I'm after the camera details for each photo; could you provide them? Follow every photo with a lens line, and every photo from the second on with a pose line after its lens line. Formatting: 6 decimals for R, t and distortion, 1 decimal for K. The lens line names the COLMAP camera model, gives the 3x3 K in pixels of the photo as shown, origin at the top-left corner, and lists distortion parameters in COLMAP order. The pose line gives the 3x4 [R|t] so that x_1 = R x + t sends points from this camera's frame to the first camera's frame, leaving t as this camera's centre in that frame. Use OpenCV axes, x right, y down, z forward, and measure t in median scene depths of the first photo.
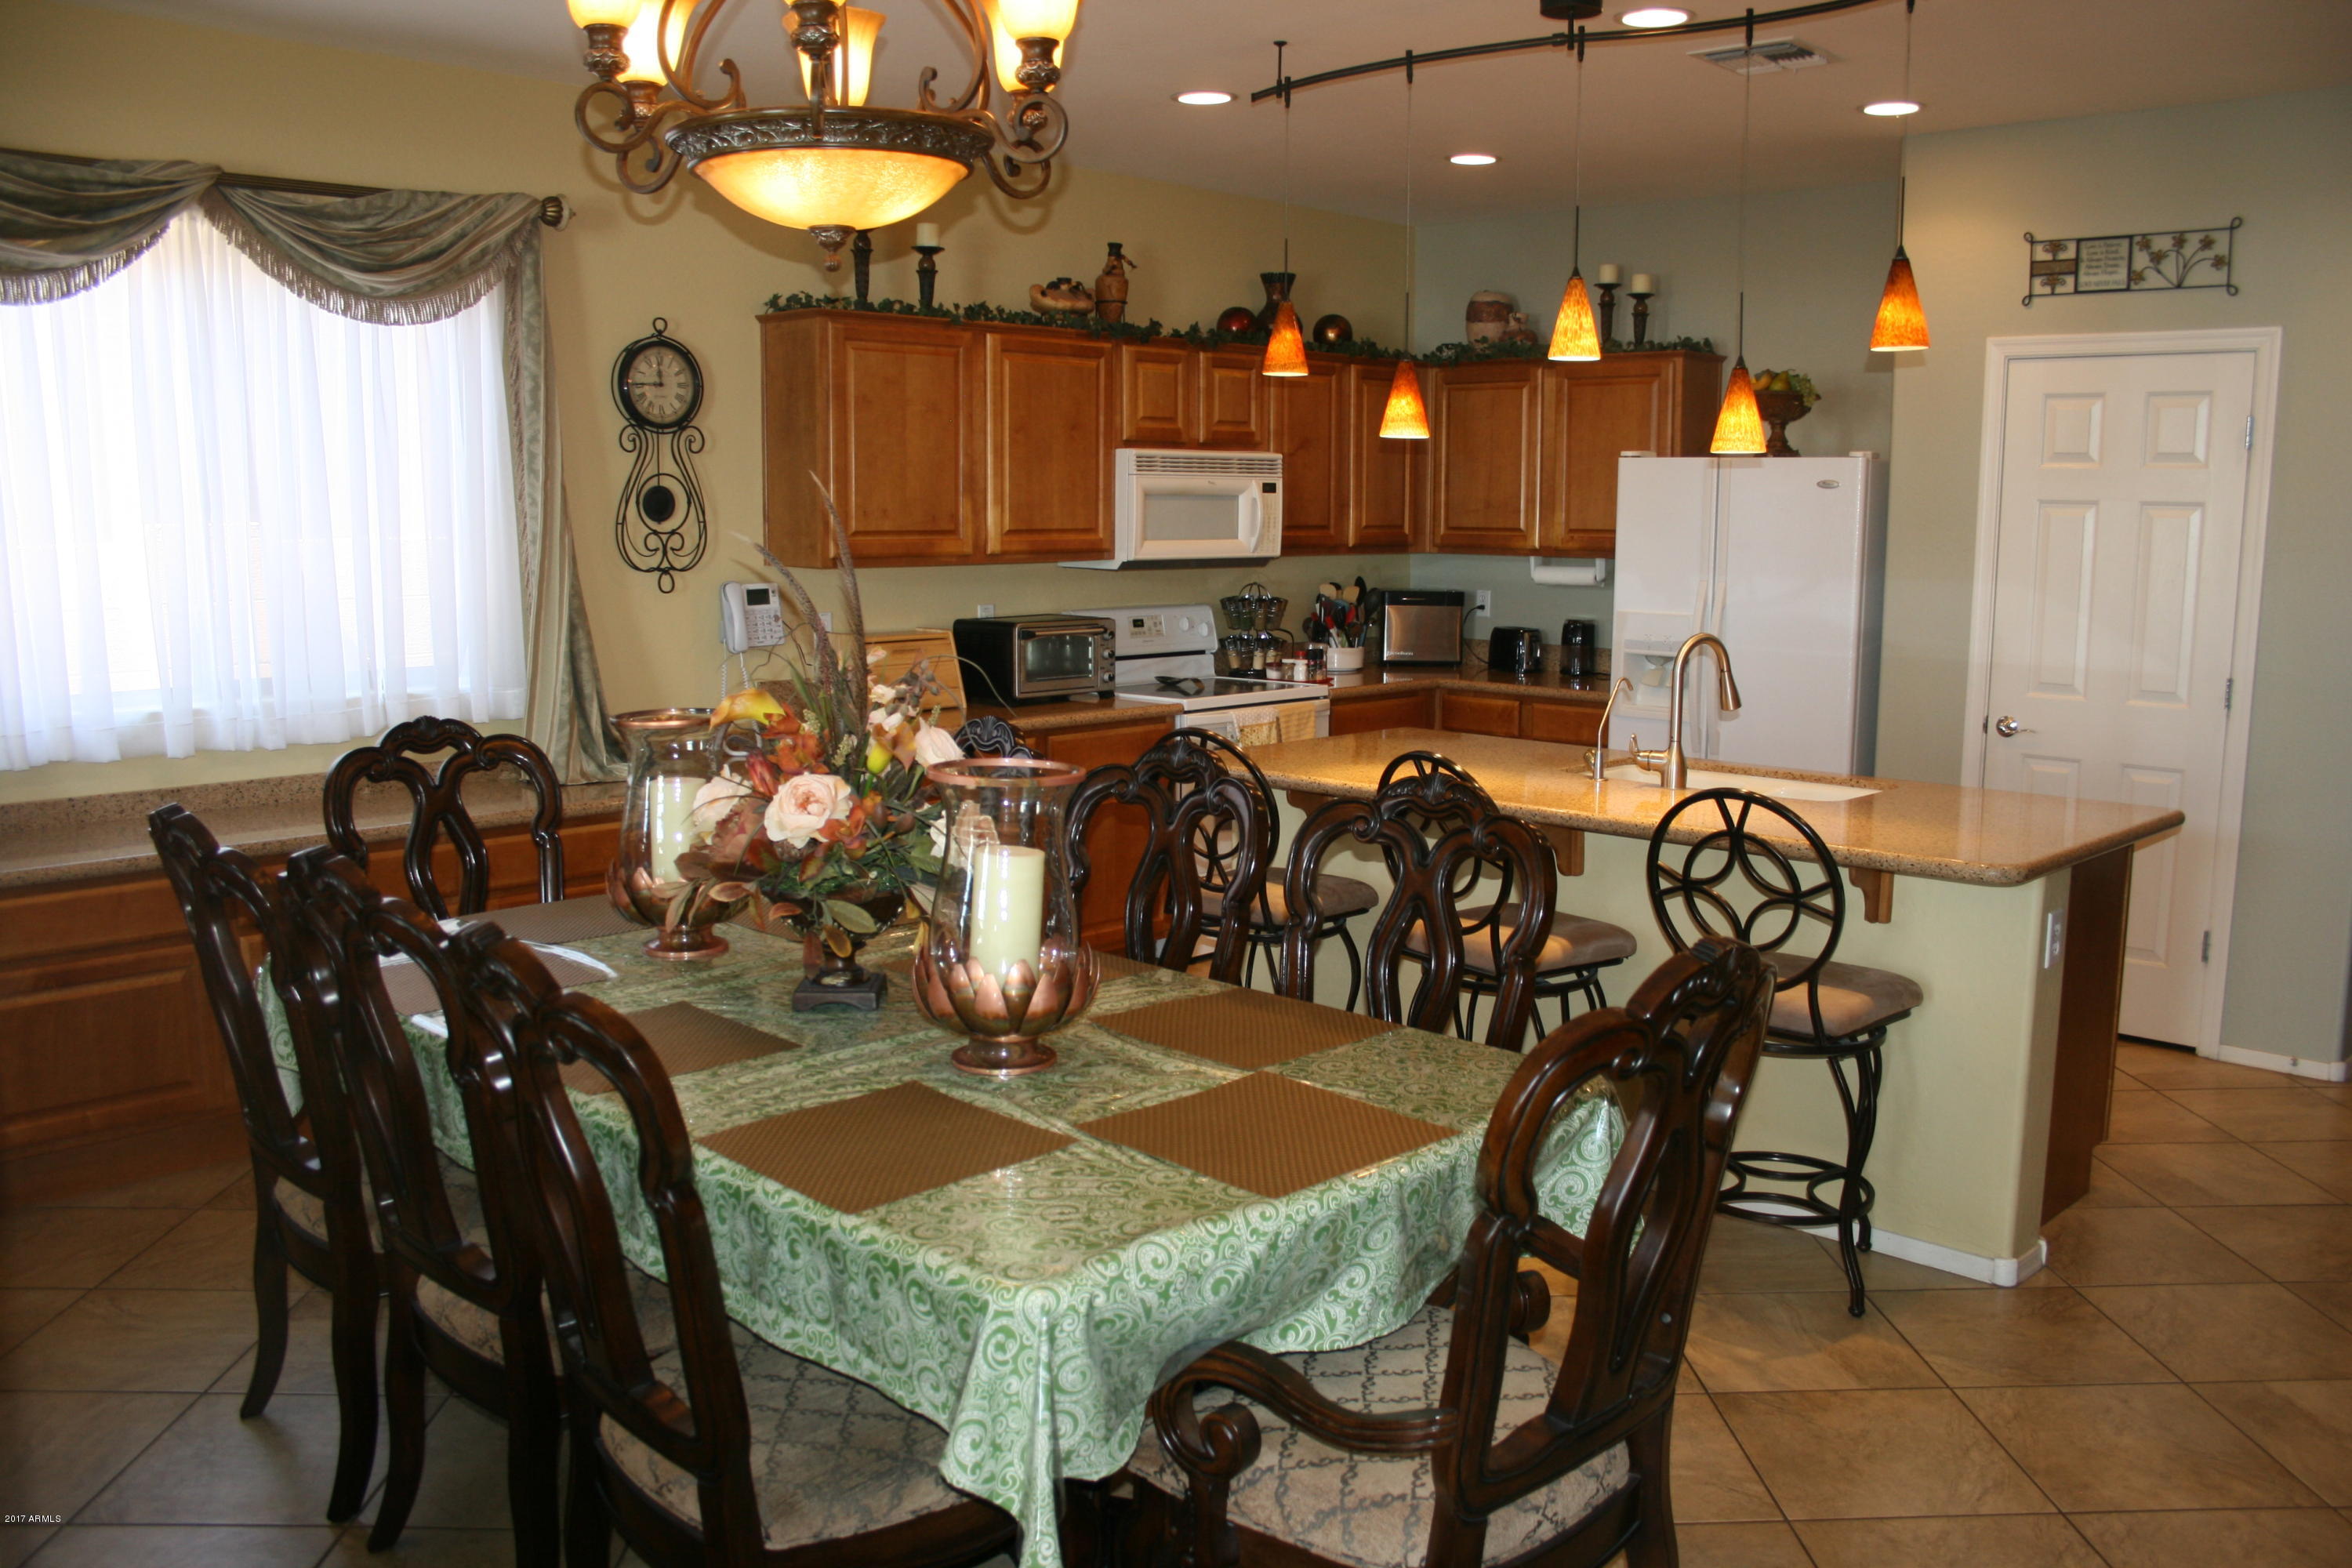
lens RADIAL K [[1963.6, 0, 1184.3], [0, 1963.6, 774.3], [0, 0, 1]] dist [-0.148118, 0.127180]
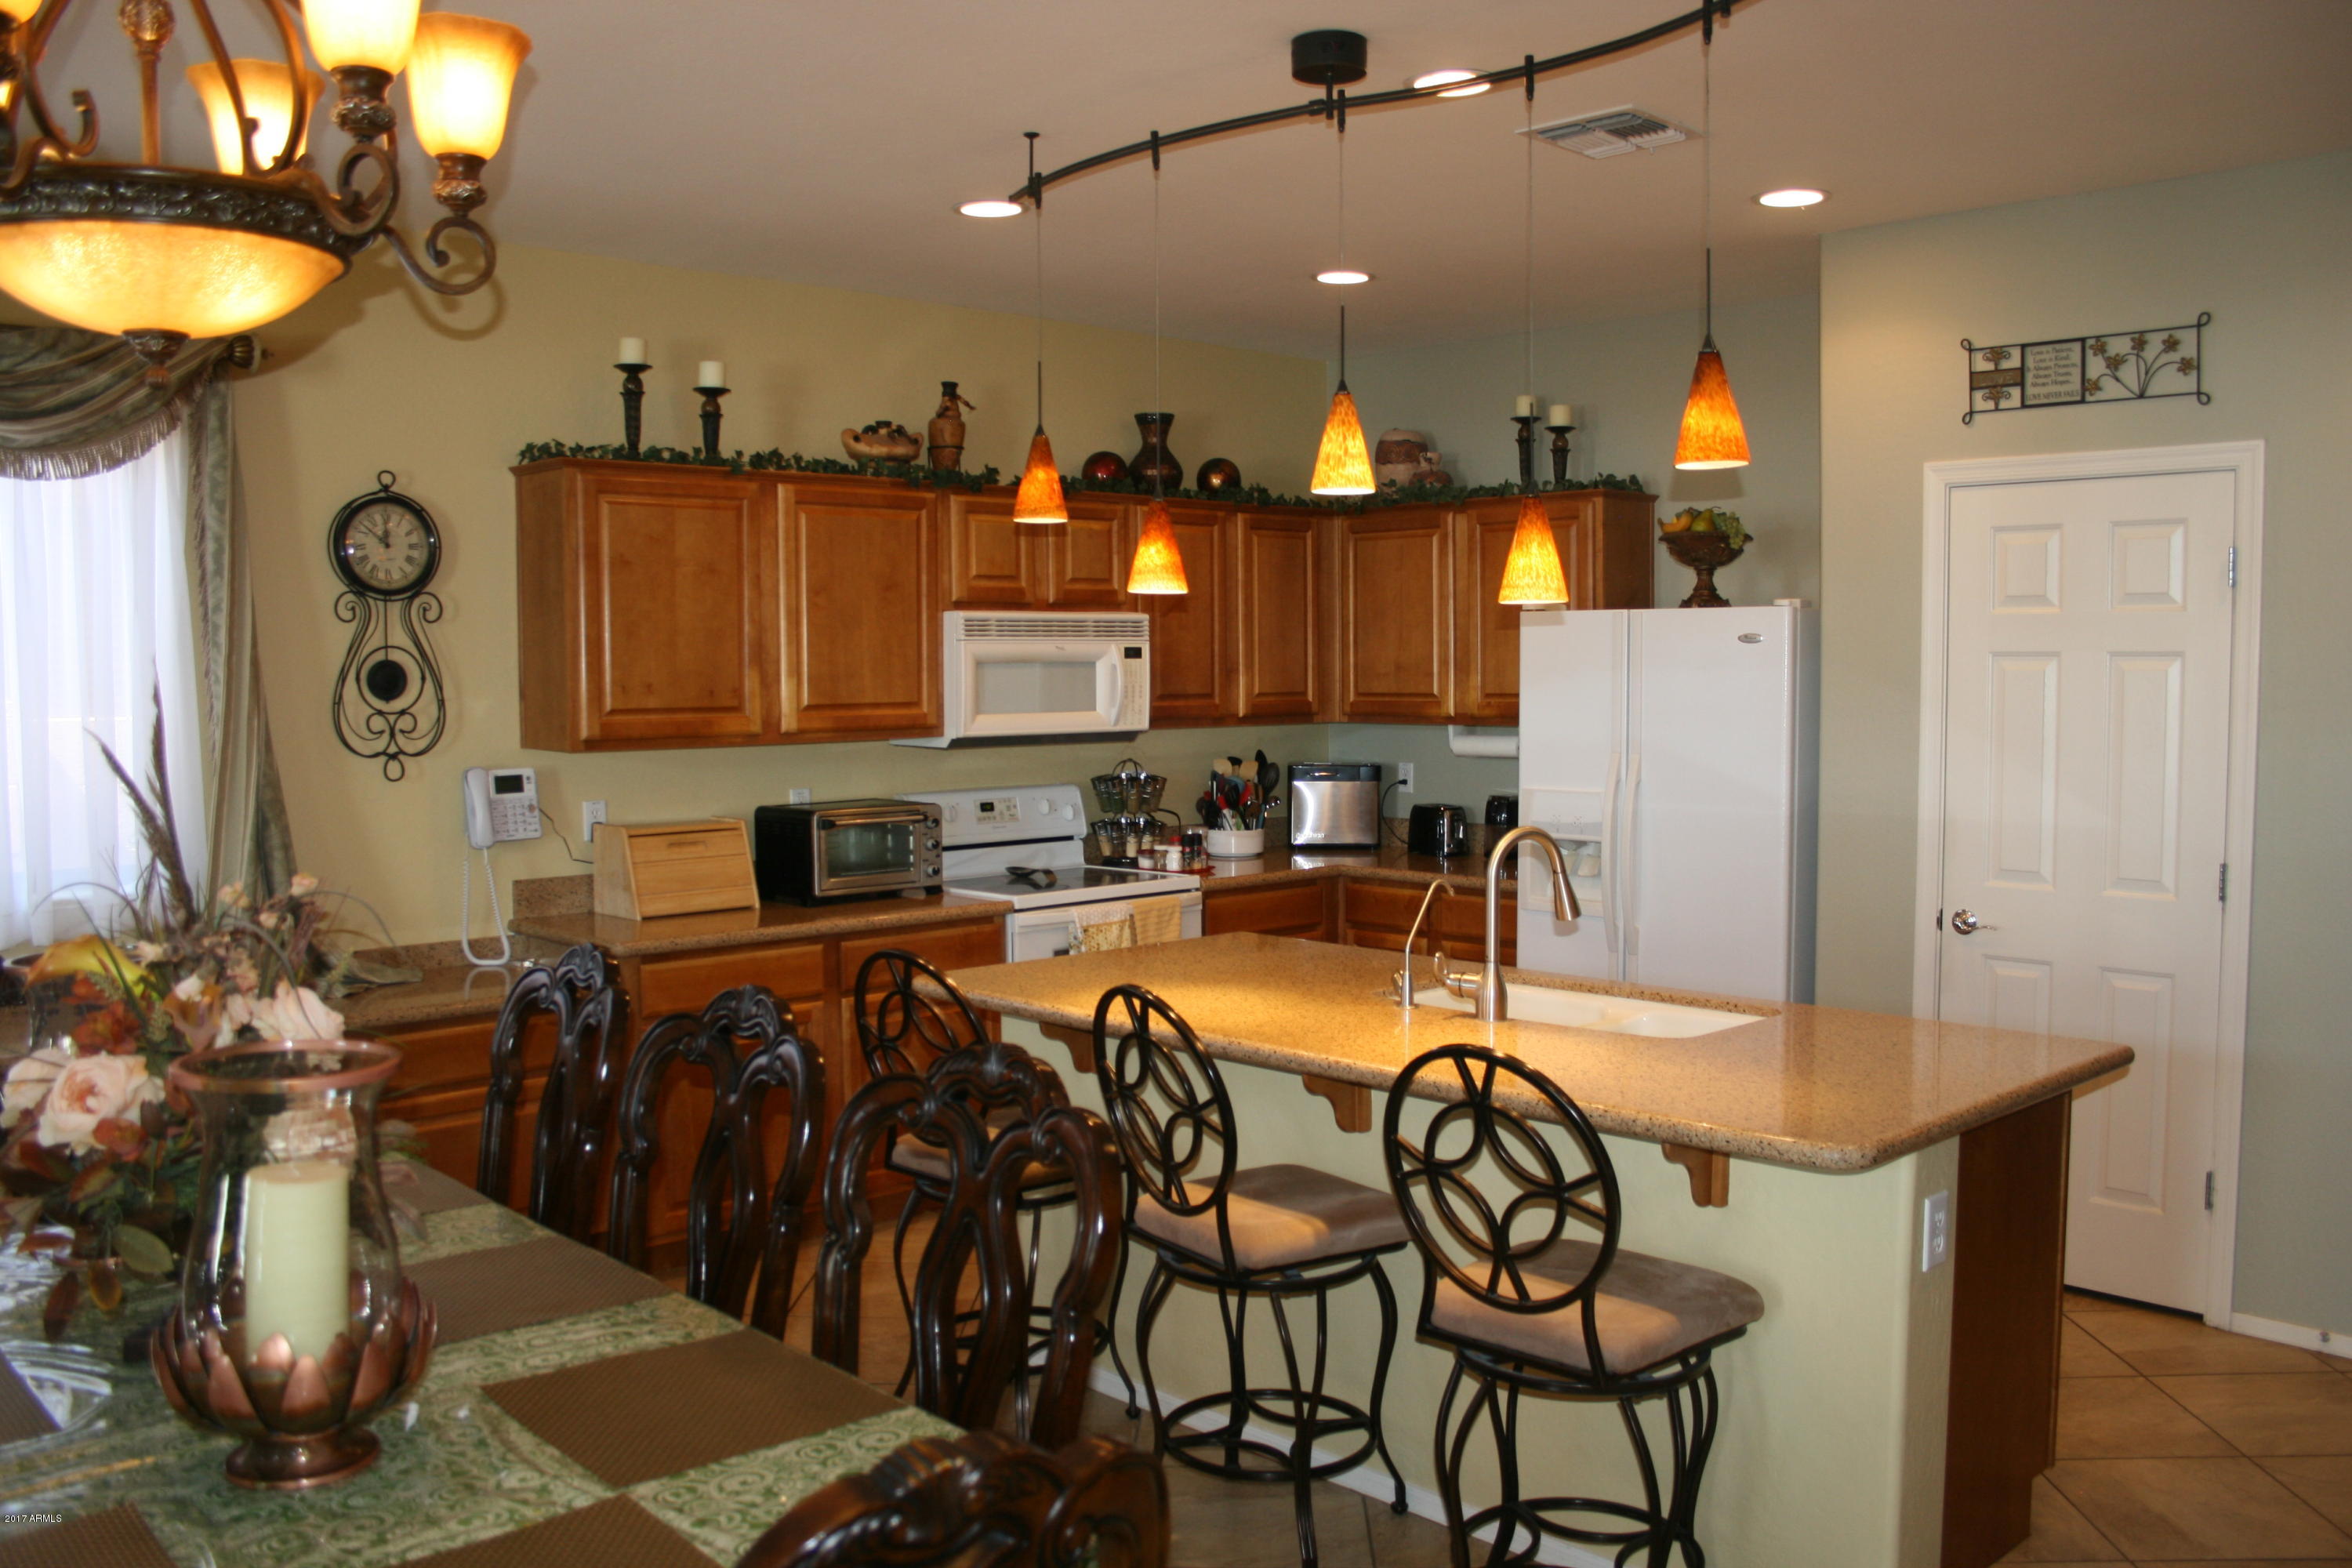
lens RADIAL K [[1963.6, 0, 1197.5], [0, 1963.6, 771.4], [0, 0, 1]] dist [-0.148118, 0.127180]
pose [[0.999073, -0.009576, -0.041963, 0.136531], [0.006074, 0.996546, -0.082821, -0.023995], [0.042611, 0.082489, 0.995681, 0.152070]]
